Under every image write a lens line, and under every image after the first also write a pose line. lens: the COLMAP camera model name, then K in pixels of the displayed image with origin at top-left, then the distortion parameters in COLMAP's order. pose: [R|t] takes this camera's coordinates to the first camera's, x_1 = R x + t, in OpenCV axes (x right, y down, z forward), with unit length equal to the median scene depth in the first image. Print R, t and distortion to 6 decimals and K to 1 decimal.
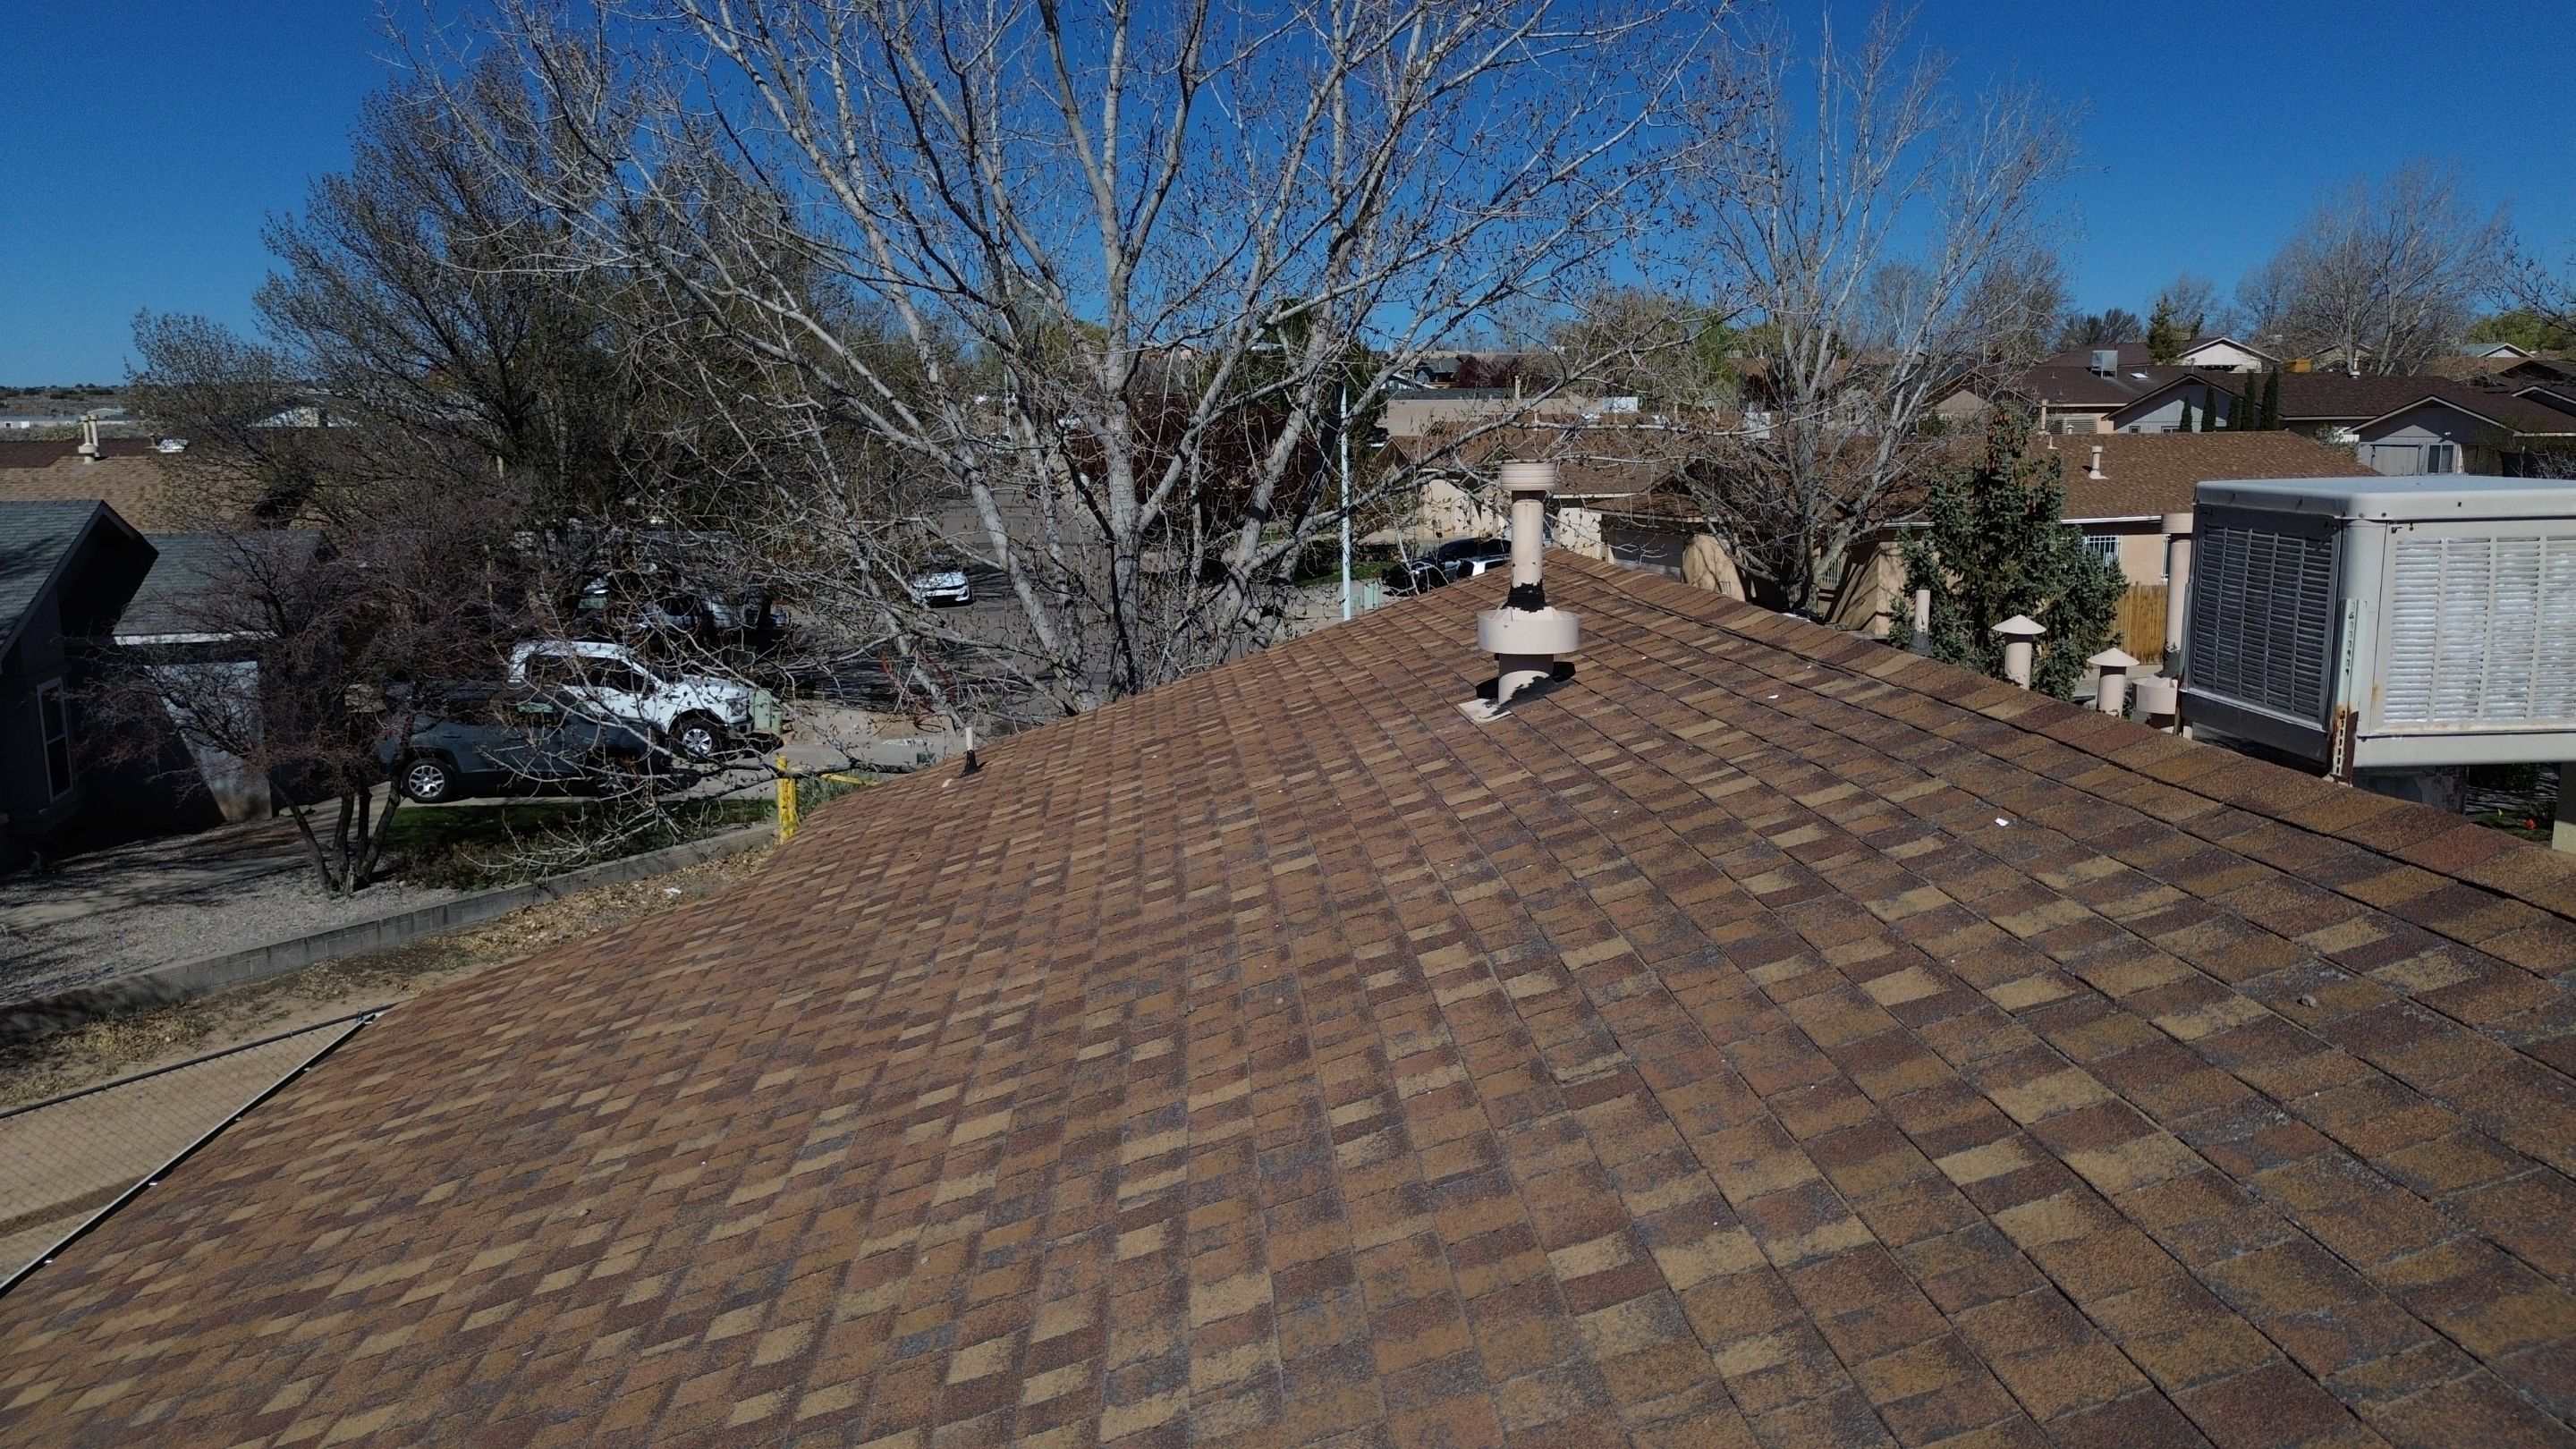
lens RADIAL K [[1842.4, 0, 1291.0], [0, 1842.4, 727.5], [0, 0, 1]] dist [0.022687, -0.004542]
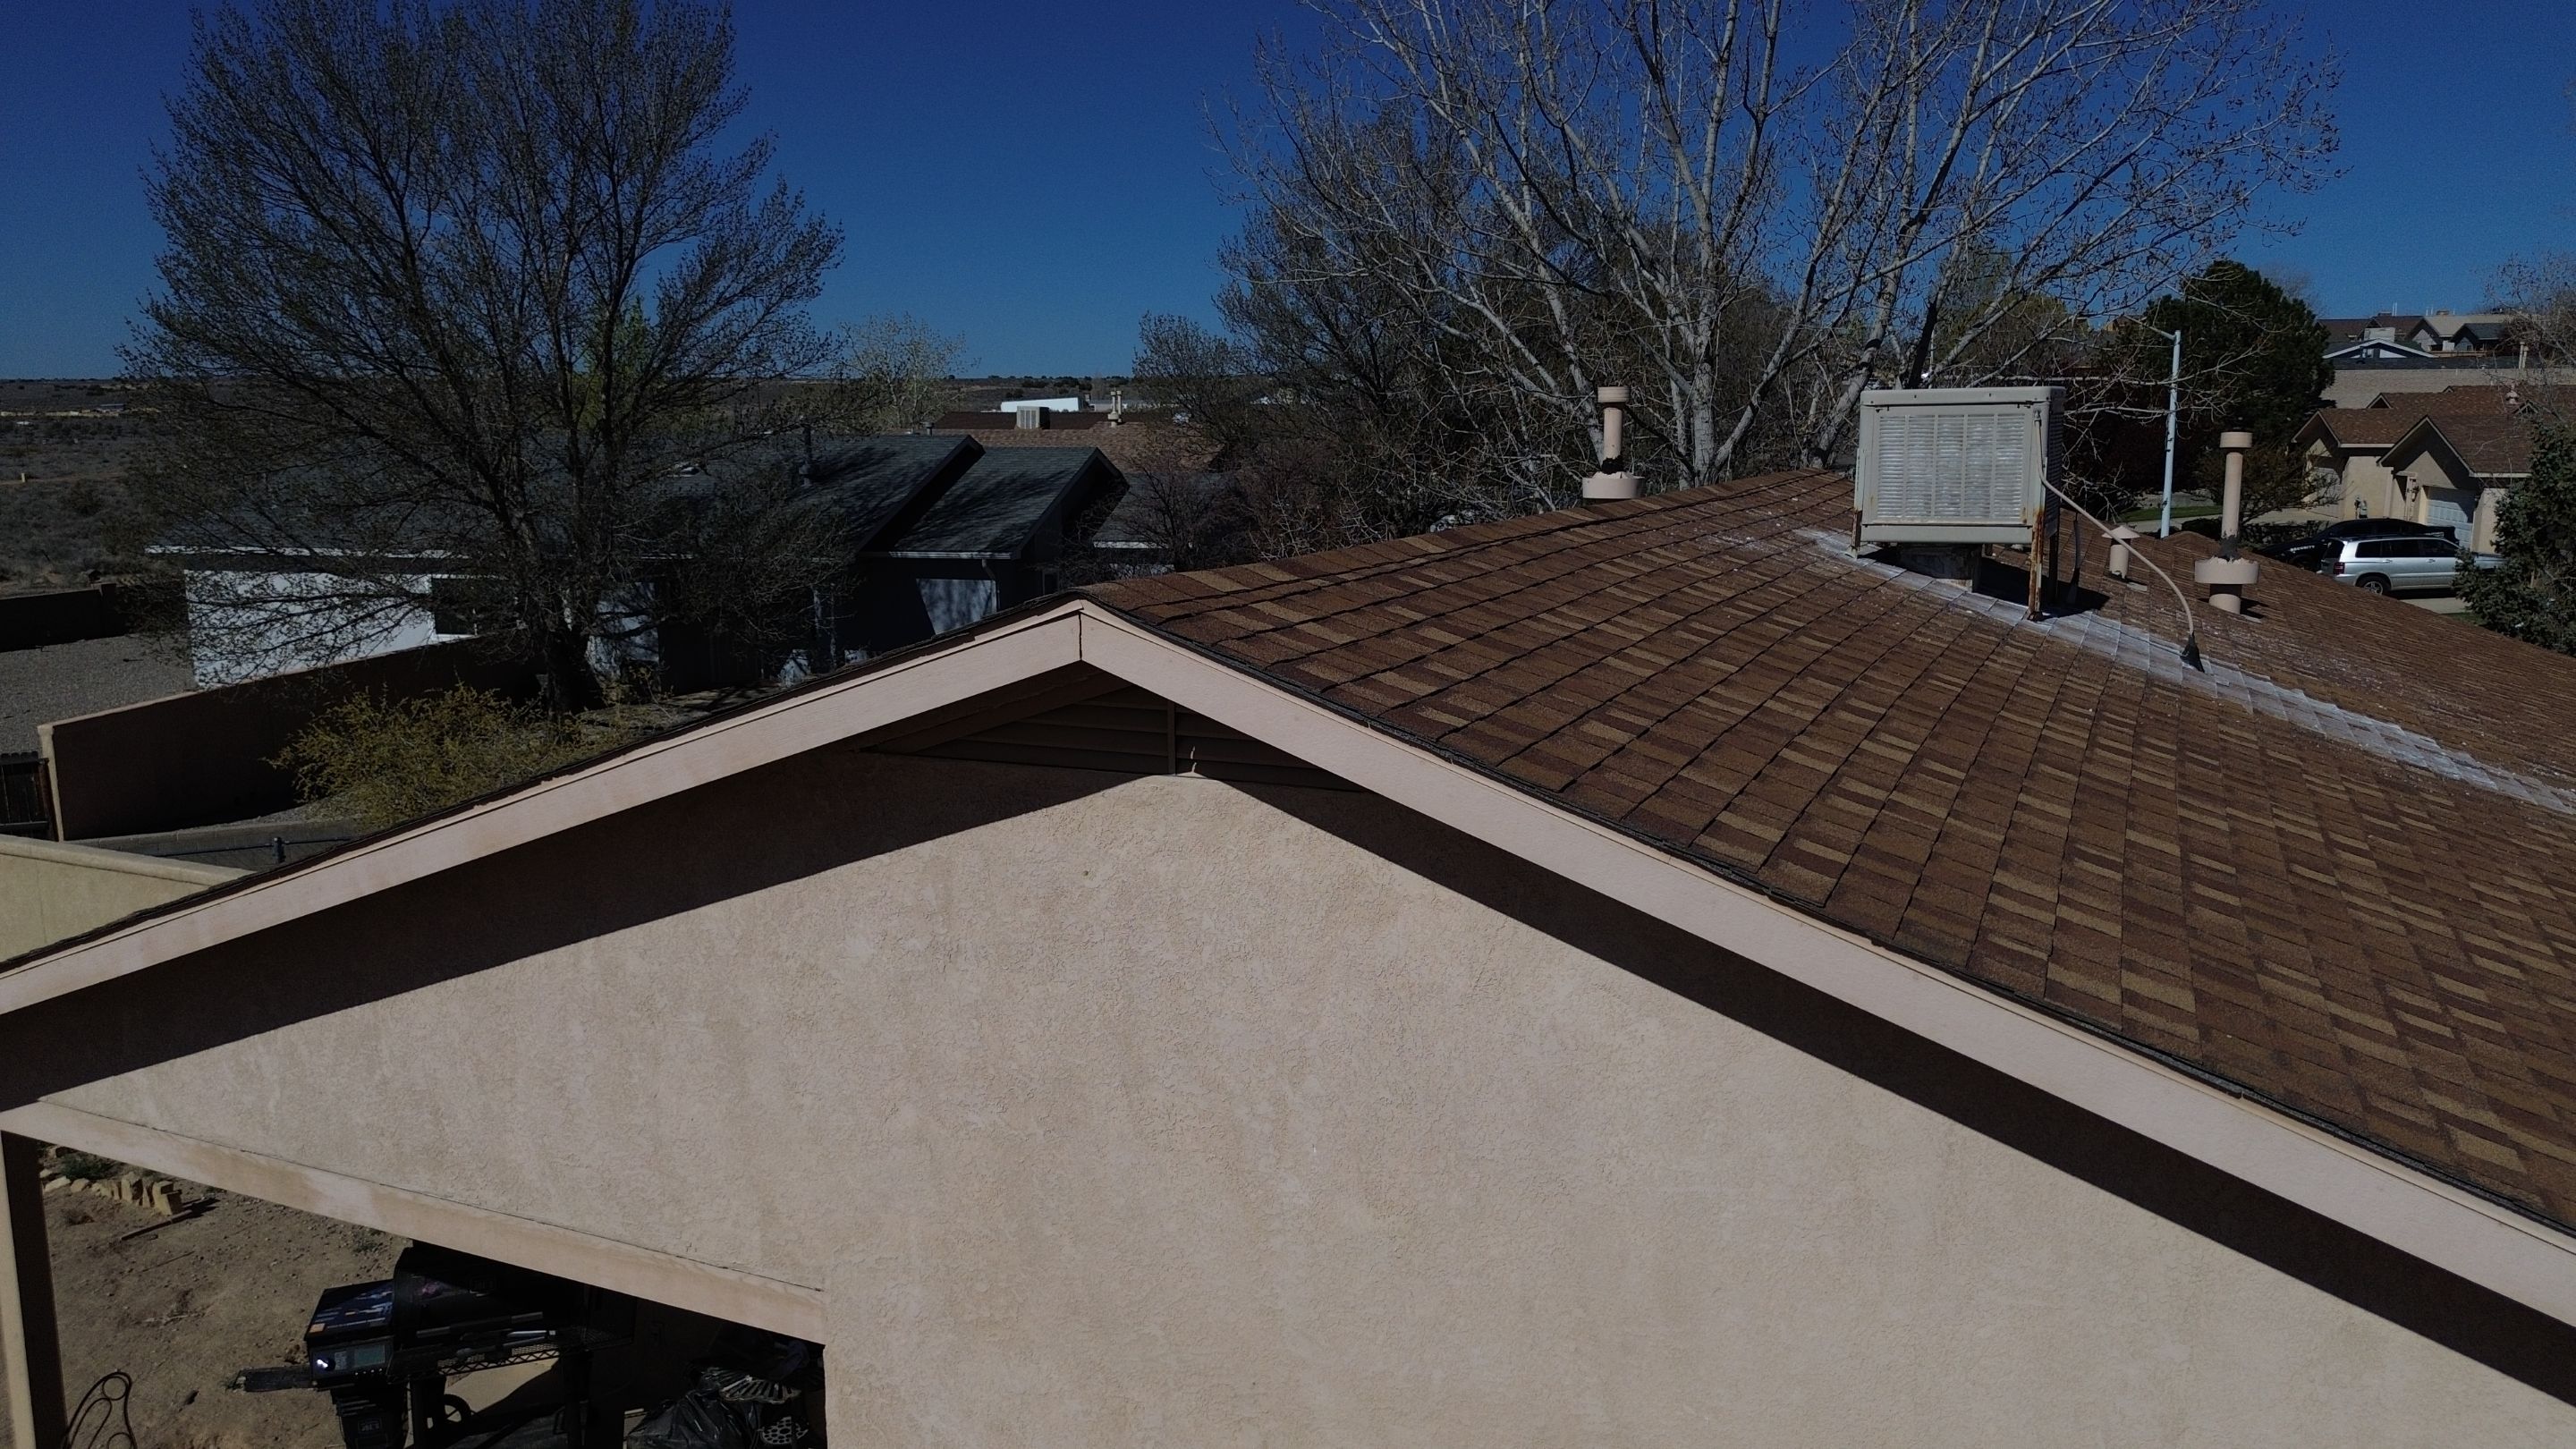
lens RADIAL K [[1842.4, 0, 1294.4], [0, 1842.4, 719.8], [0, 0, 1]] dist [0.022687, -0.004542]
pose [[0.873531, 0.081862, -0.479835, 0.236480], [-0.078867, 0.996535, 0.026437, 0.046953], [0.480336, 0.014749, 0.876960, -0.210862]]
